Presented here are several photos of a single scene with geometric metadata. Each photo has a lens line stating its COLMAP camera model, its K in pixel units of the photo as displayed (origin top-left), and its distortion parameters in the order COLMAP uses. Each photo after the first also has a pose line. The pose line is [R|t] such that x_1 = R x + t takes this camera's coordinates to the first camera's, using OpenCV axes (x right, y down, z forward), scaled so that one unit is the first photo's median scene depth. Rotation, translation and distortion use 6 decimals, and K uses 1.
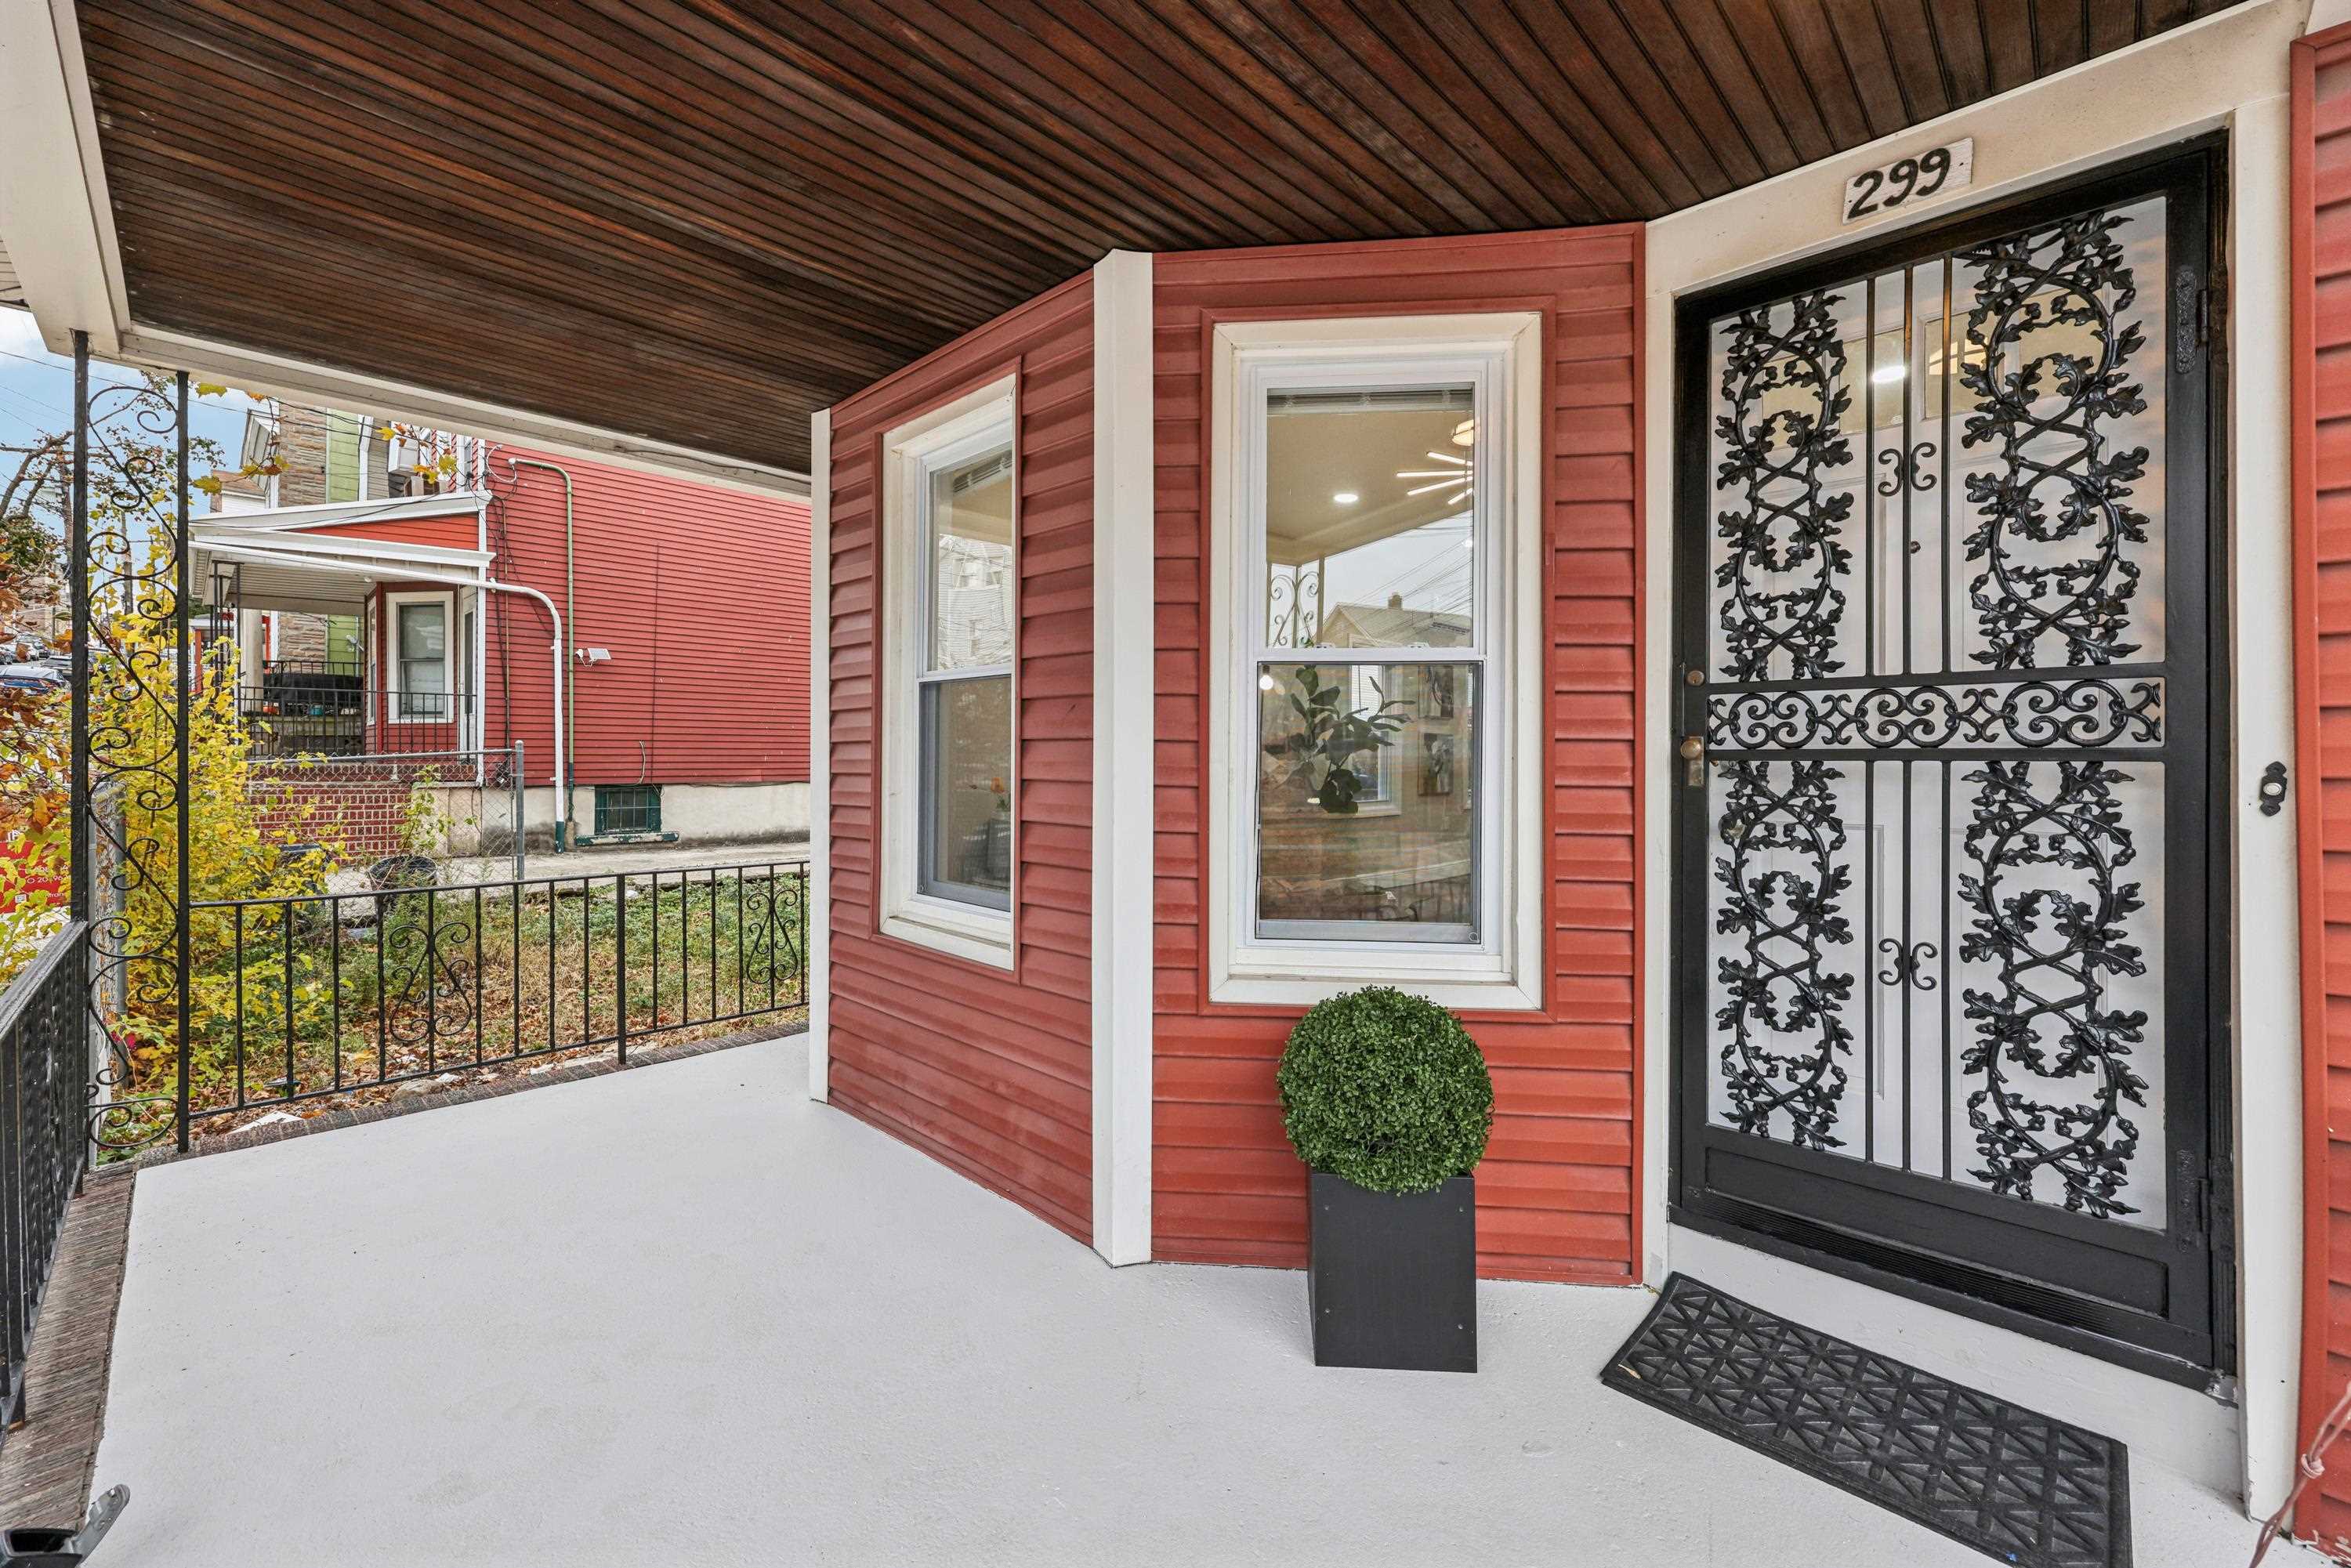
lens RADIAL K [[962.1, 0, 1175.7], [0, 962.1, 741.5], [0, 0, 1]] dist [0.002916, 0.000510]
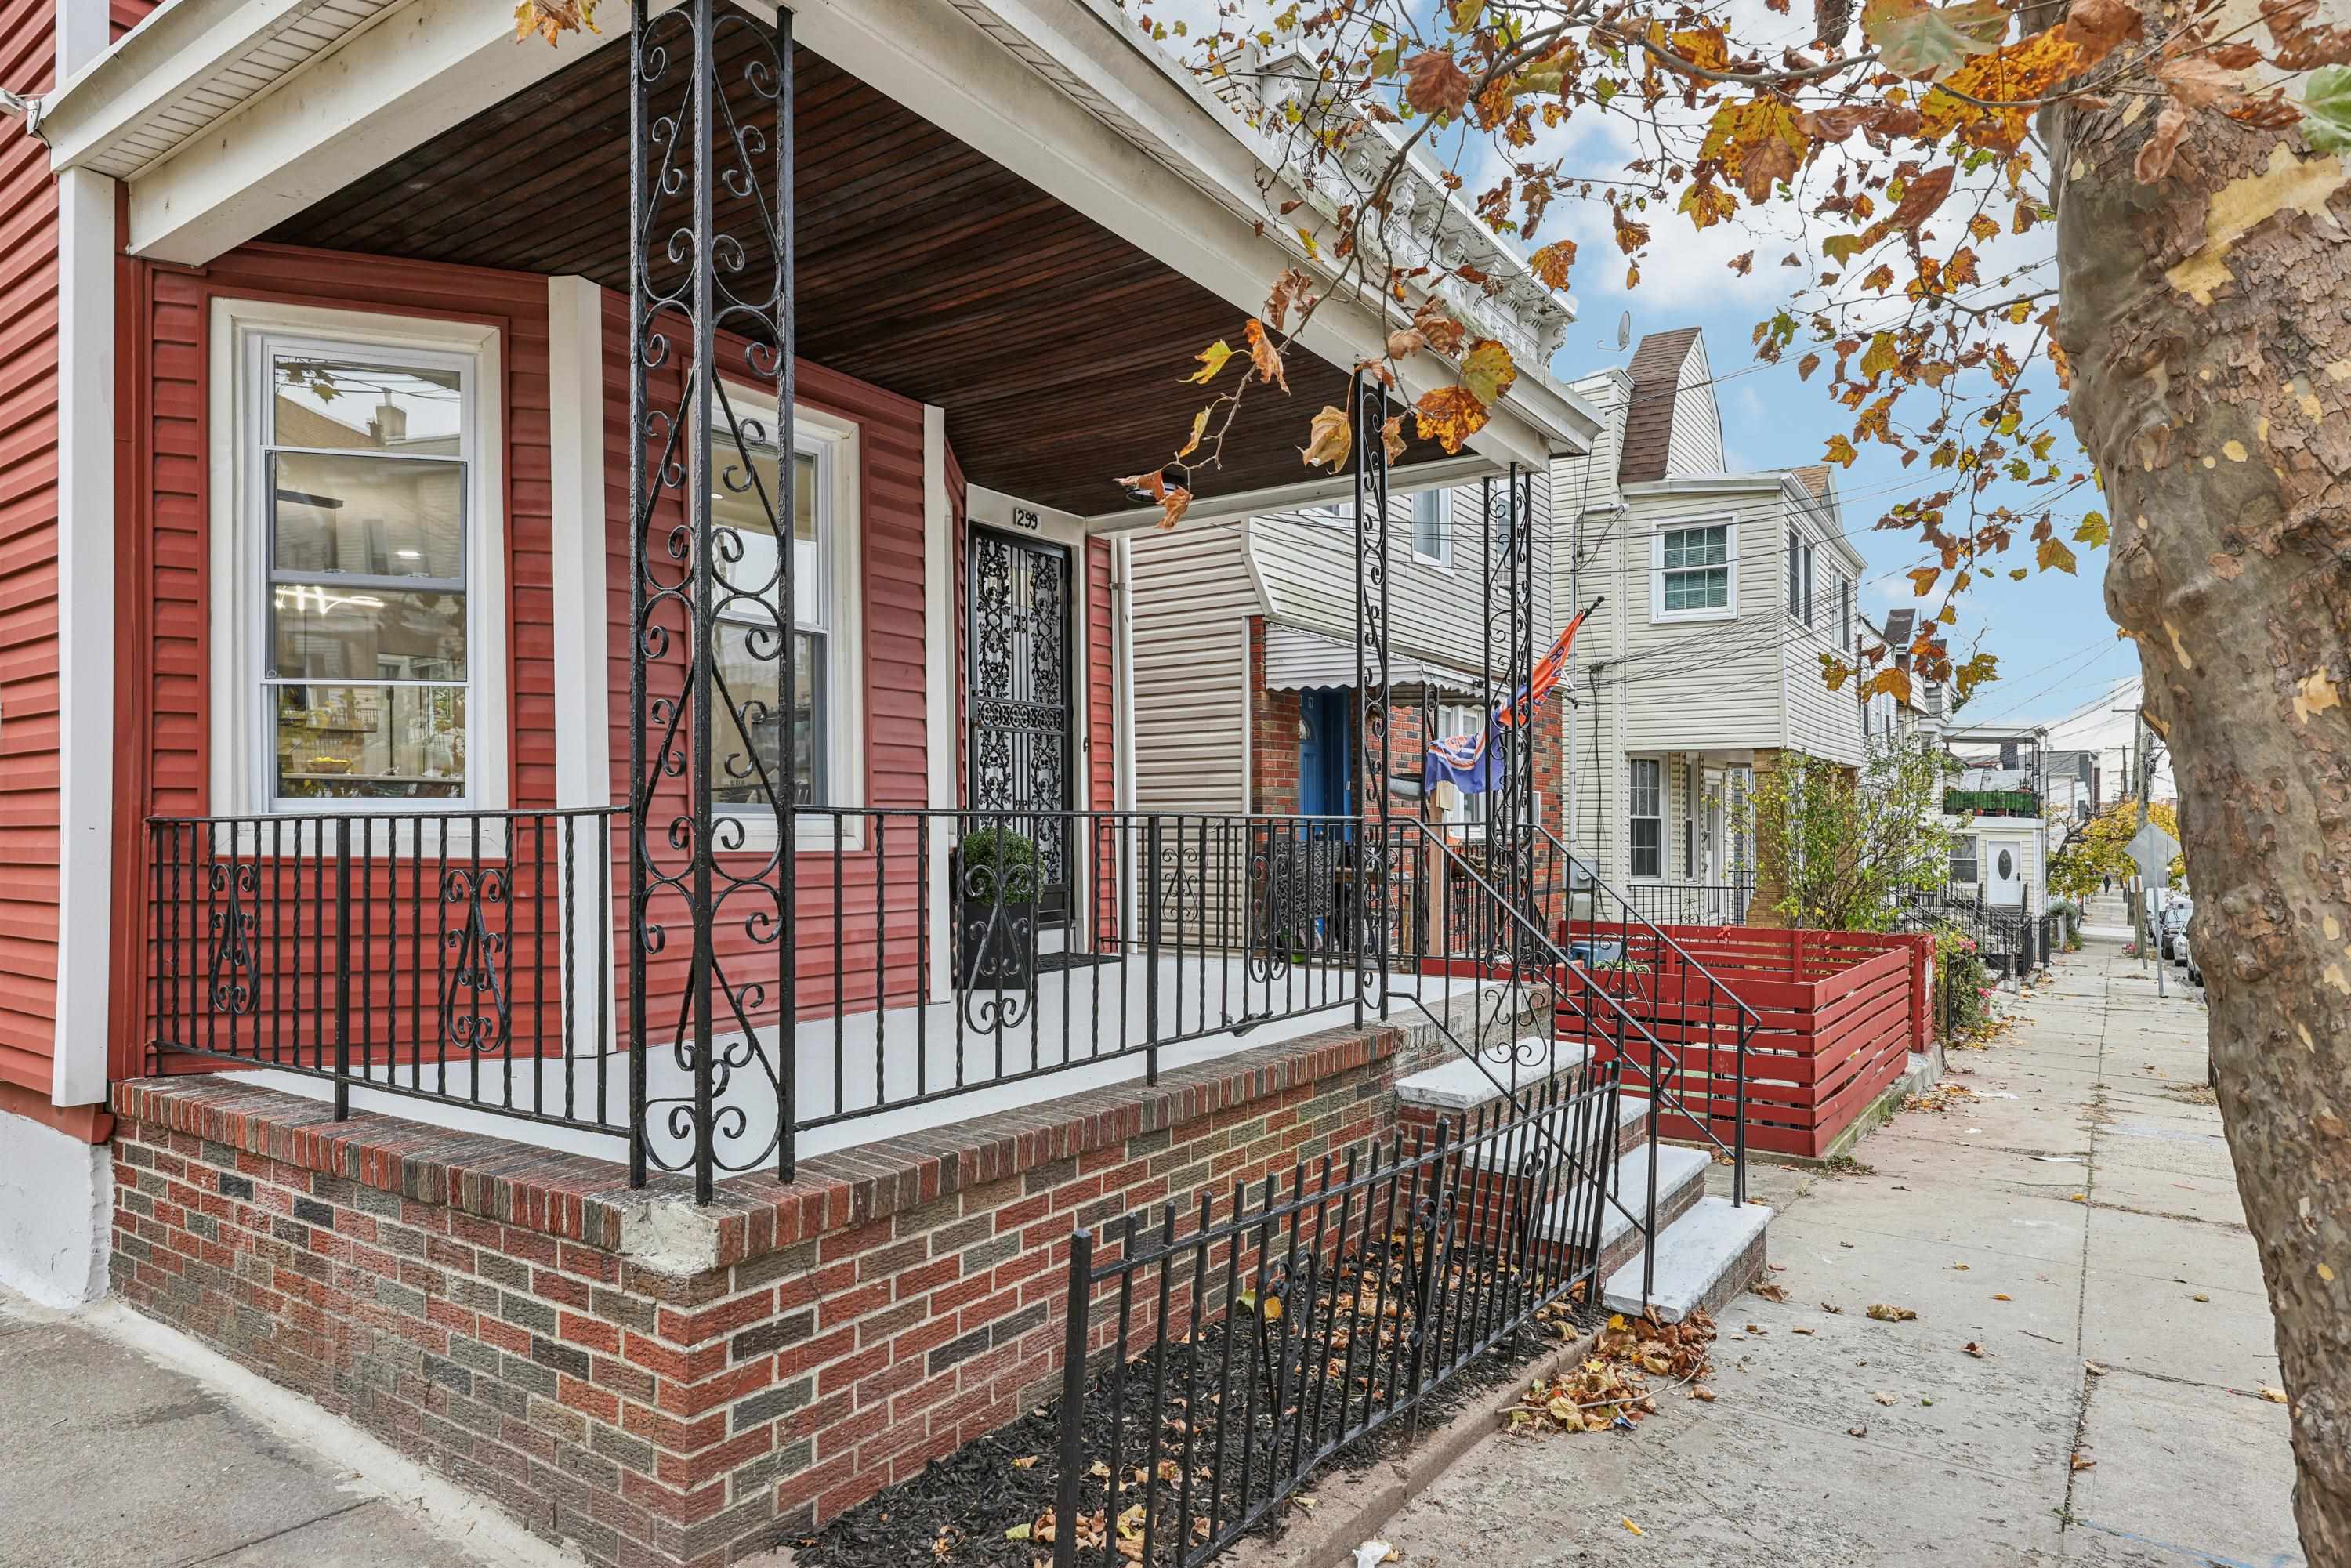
lens RADIAL K [[1384.5, 0, 1175.5], [0, 1384.5, 784.0], [0, 0, 1]] dist [-0.000293, -0.000140]
pose [[-0.168495, 0.025196, 0.985380, -2.580006], [-0.017562, 0.999438, -0.028559, 0.218973], [-0.985546, -0.022117, -0.167958, 1.010481]]
